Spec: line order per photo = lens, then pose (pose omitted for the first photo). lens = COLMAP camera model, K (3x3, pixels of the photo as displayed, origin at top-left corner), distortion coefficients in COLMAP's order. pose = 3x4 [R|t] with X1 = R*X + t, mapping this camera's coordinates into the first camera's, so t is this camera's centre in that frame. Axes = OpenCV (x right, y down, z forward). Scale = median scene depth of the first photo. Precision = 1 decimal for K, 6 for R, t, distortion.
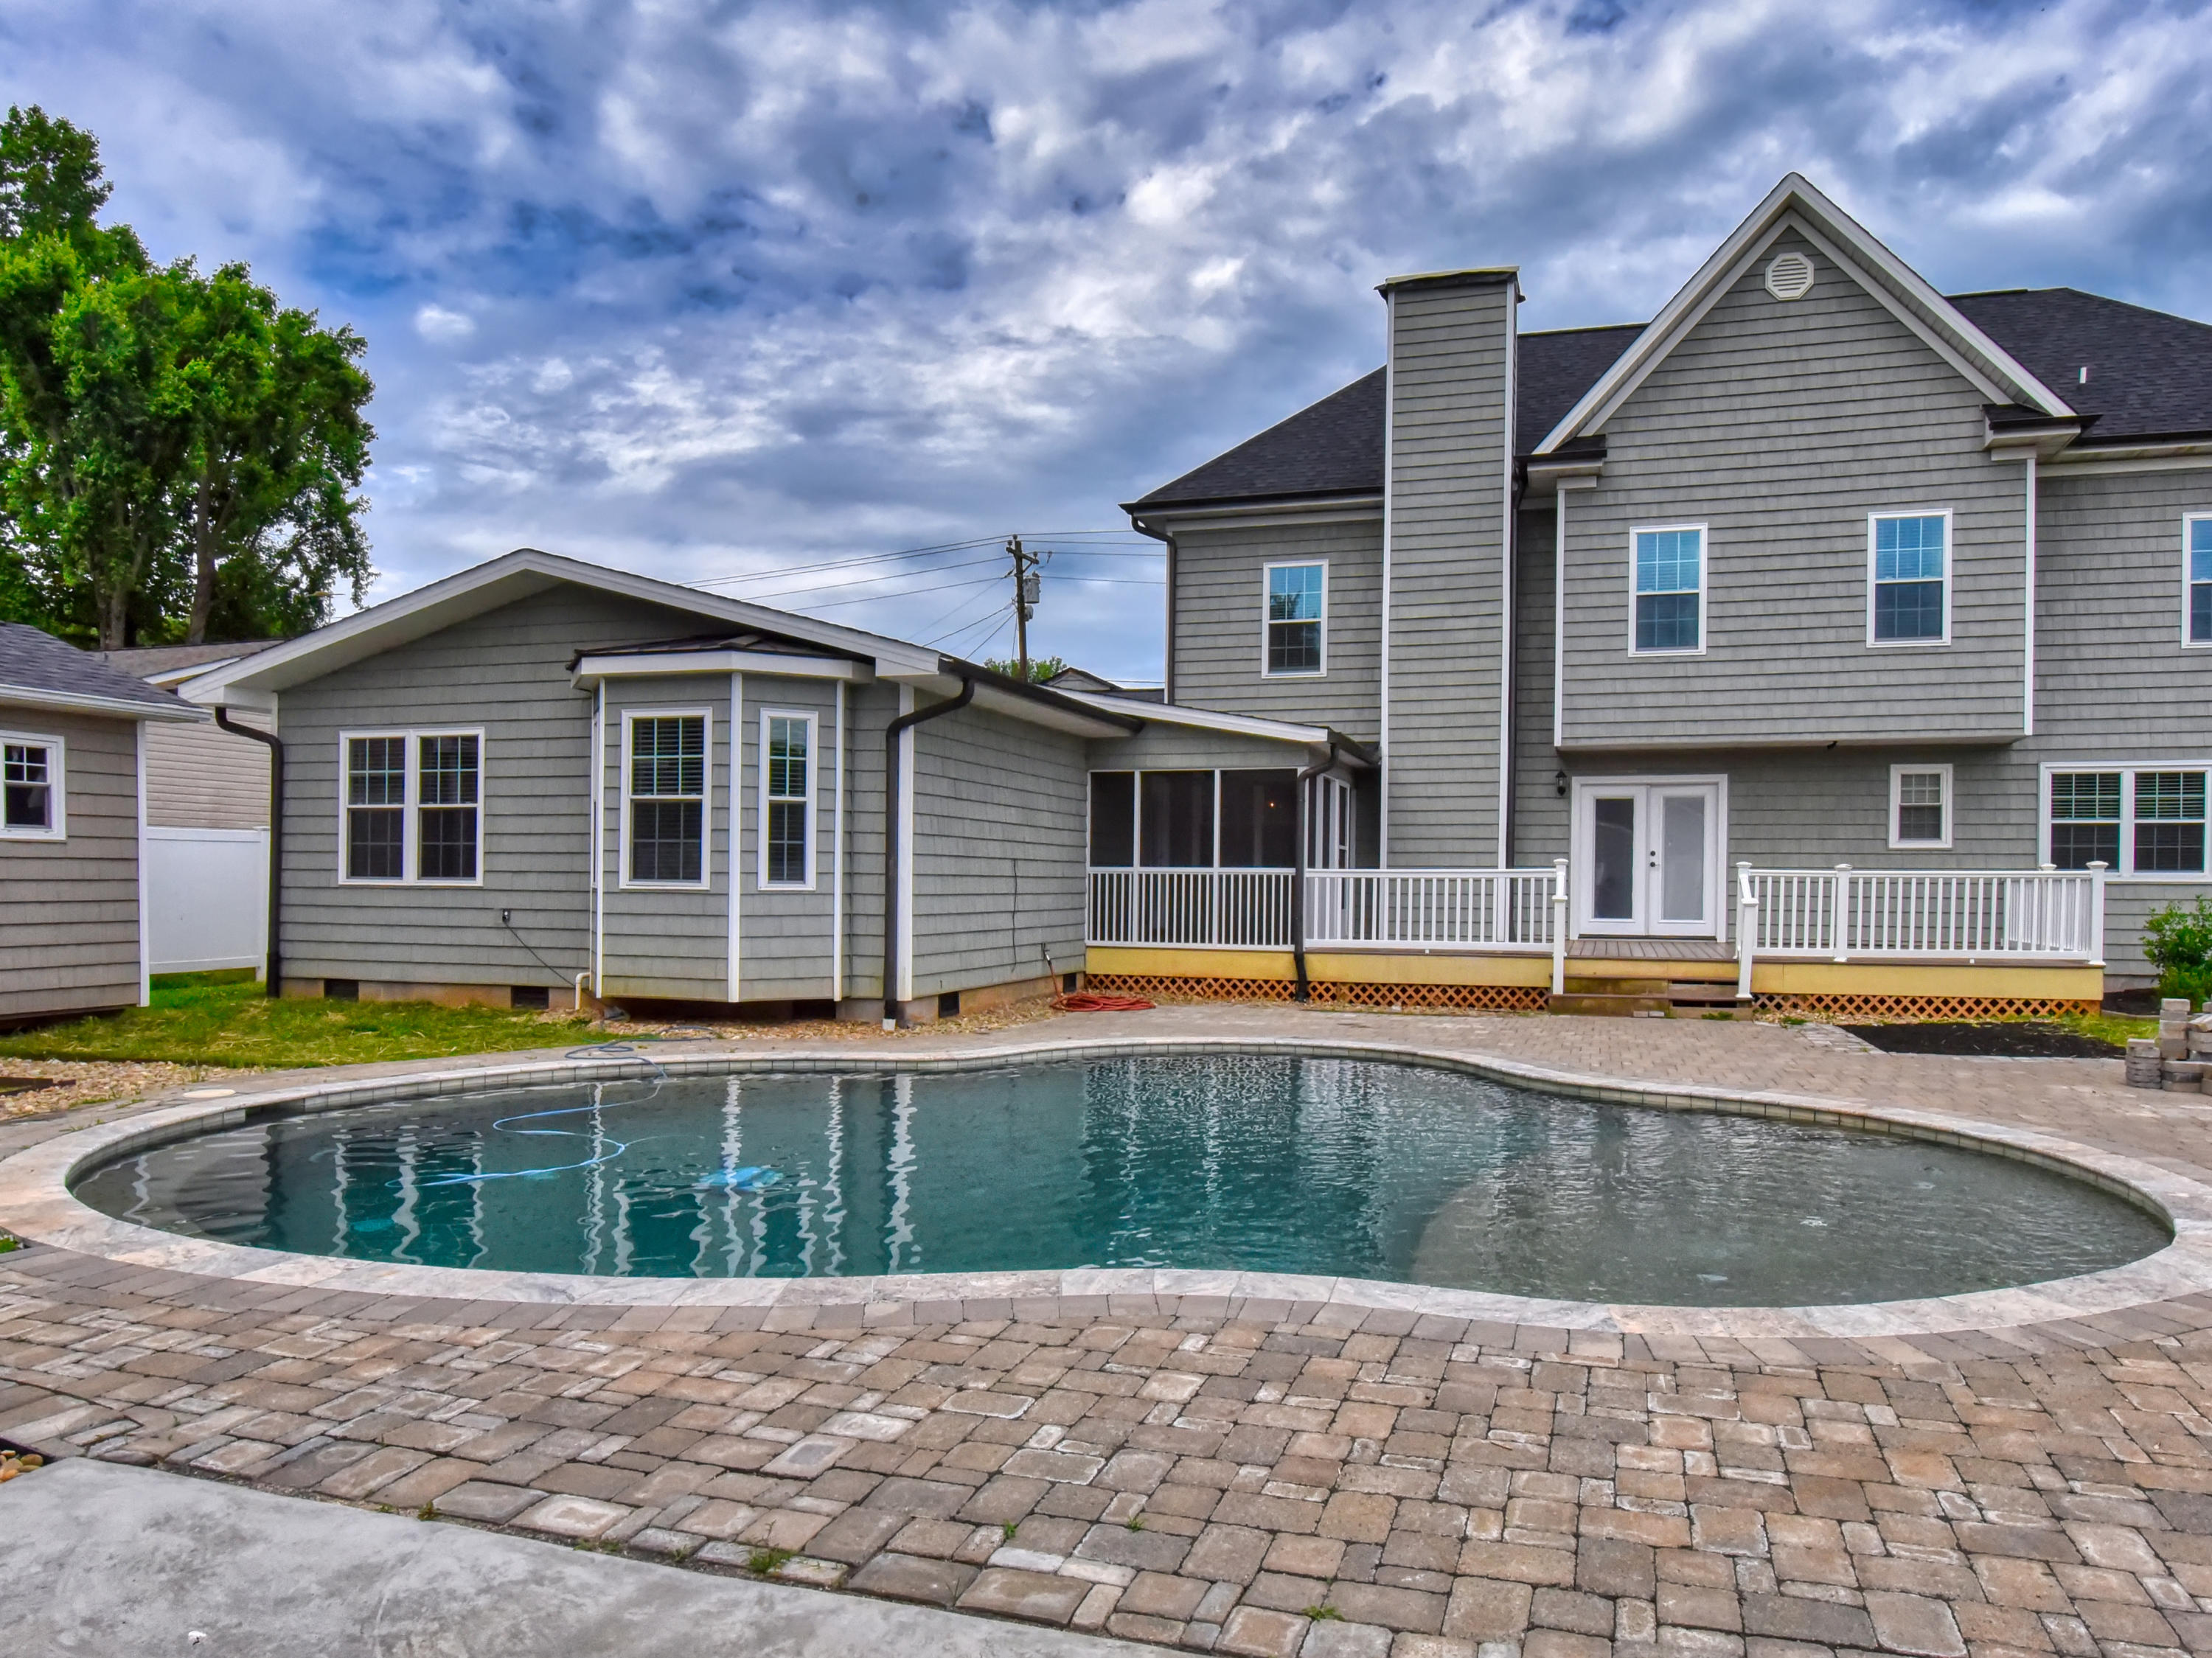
lens RADIAL K [[1741.1, 0, 1106.0], [0, 1741.1, 829.0], [0, 0, 1]] dist [-0.062985, 0.004225]
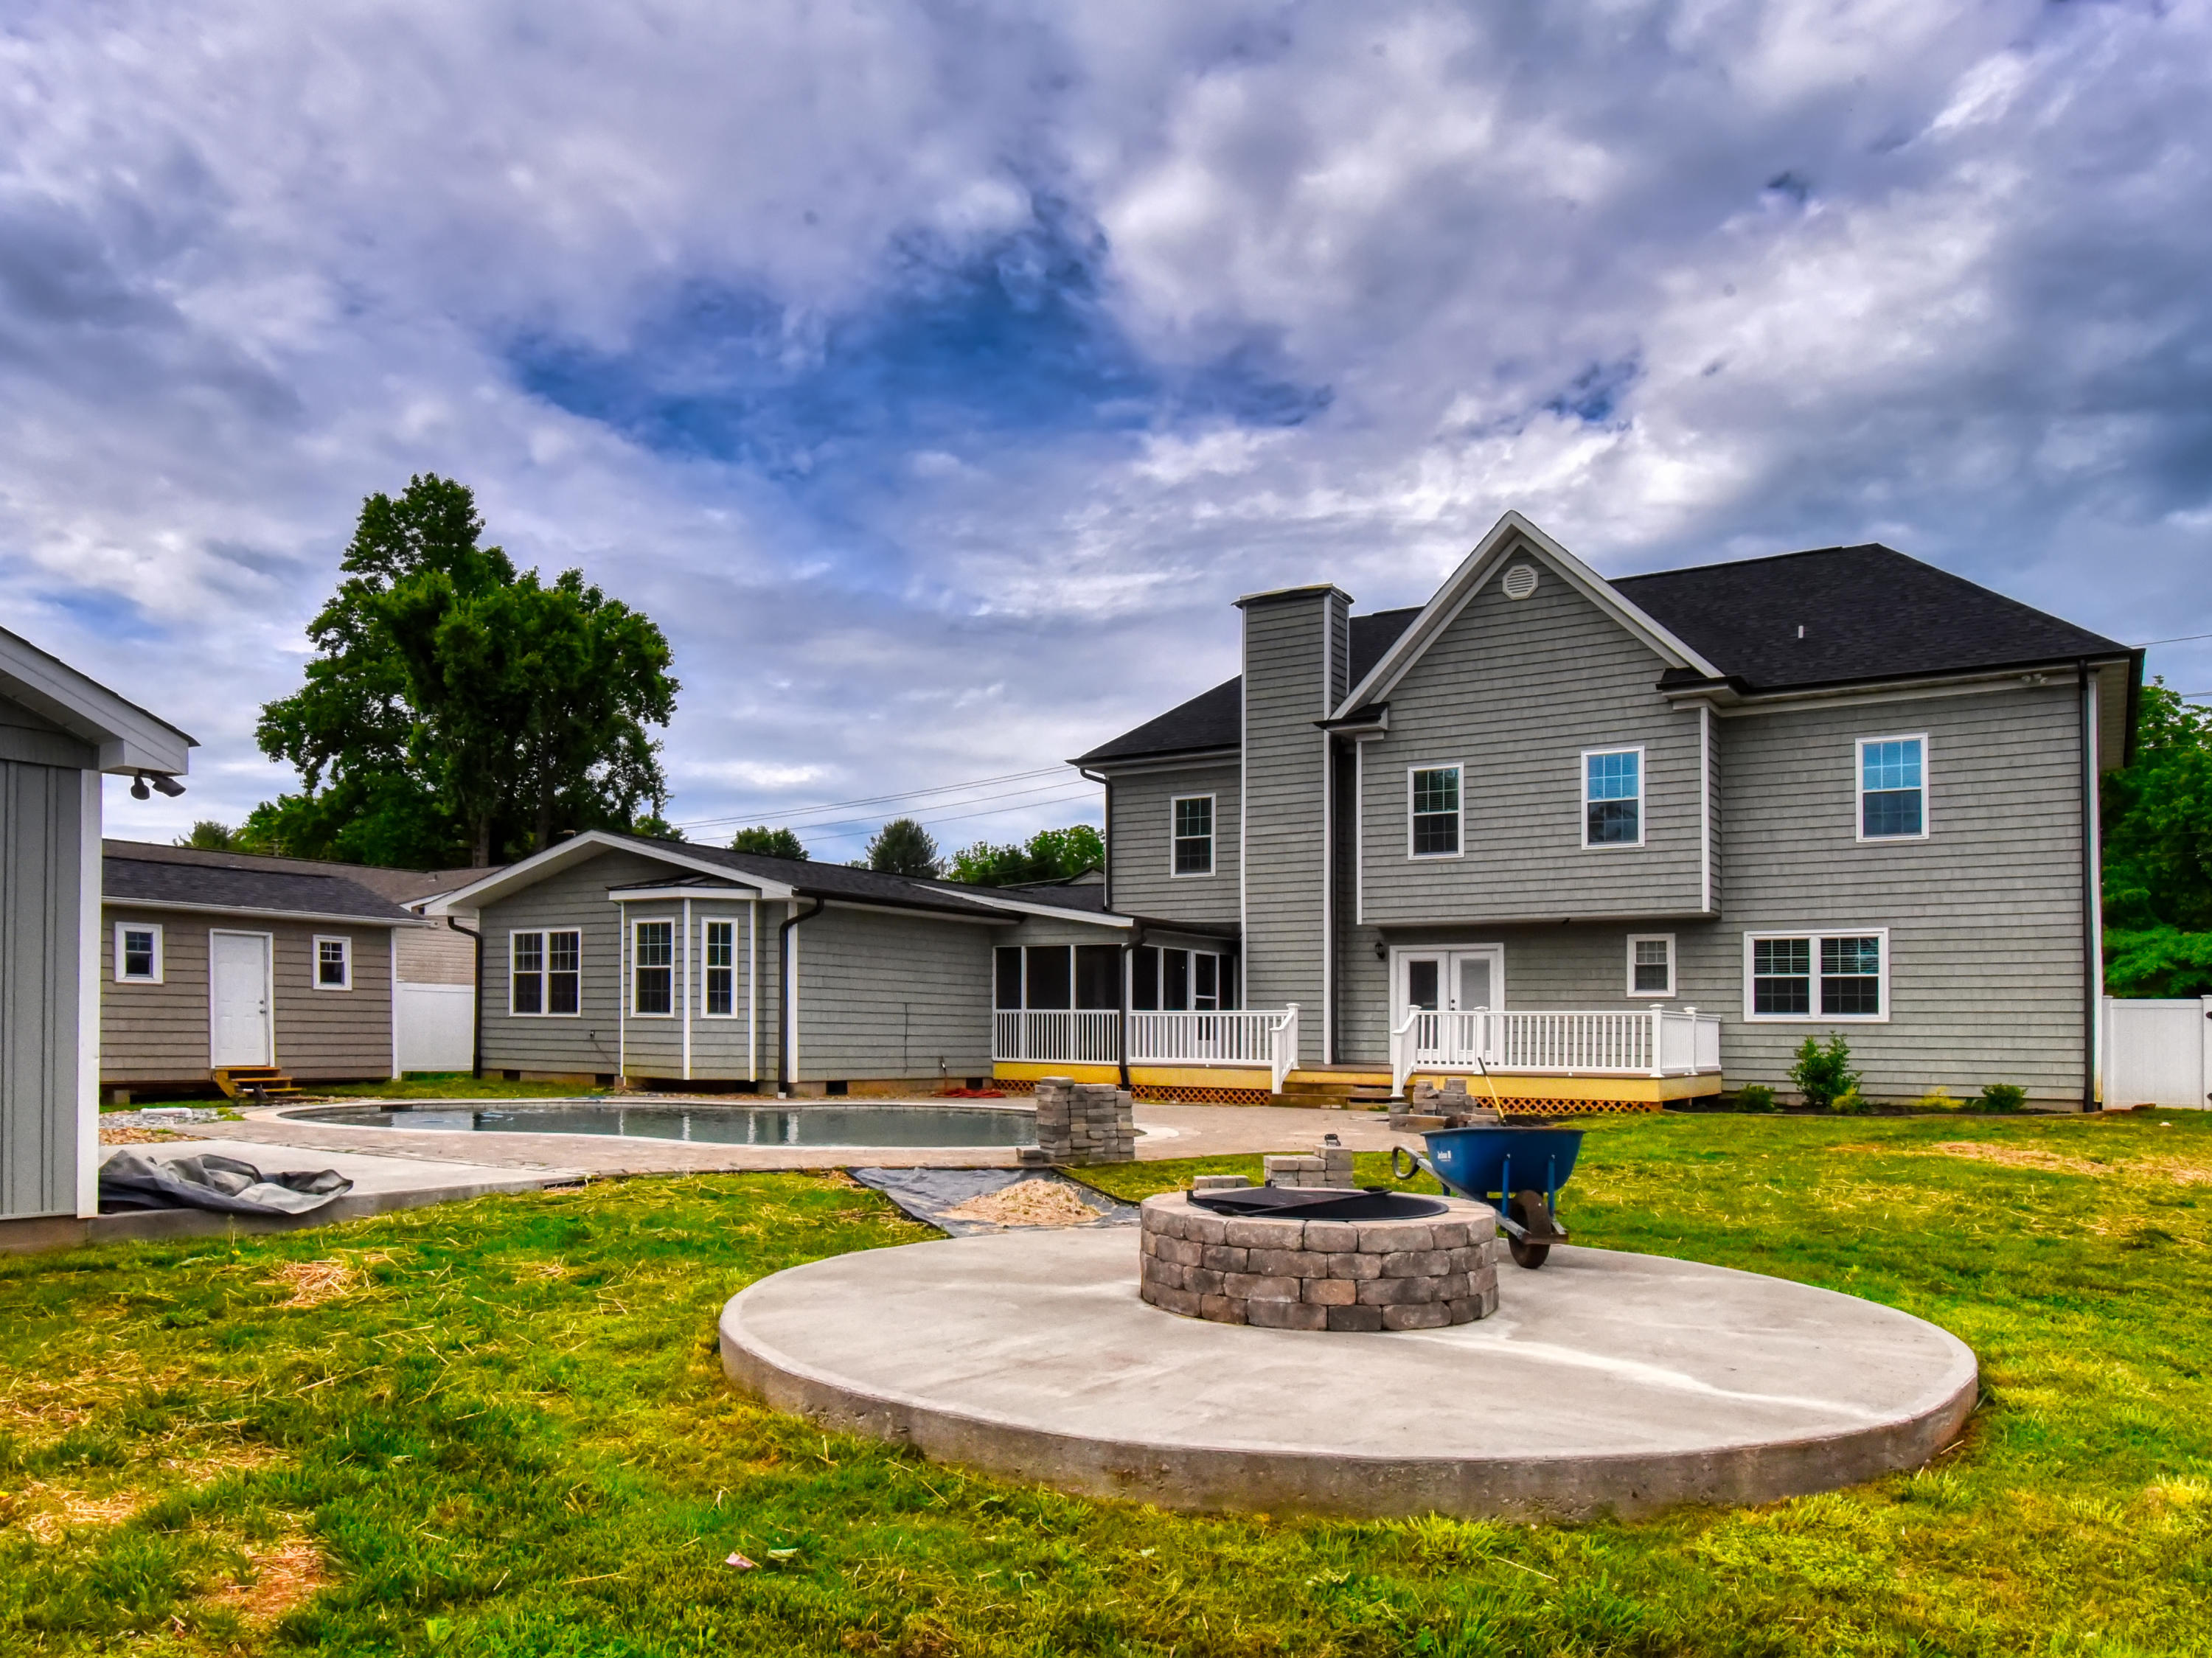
lens RADIAL K [[1666.2, 0, 1106.2], [0, 1666.2, 948.6], [0, 0, 1]] dist [-0.075787, -0.000437]
pose [[0.977439, -0.007748, -0.211078, 0.351038], [0.002817, 0.999716, -0.023655, 0.003114], [0.211201, 0.022526, 0.977183, -0.364236]]
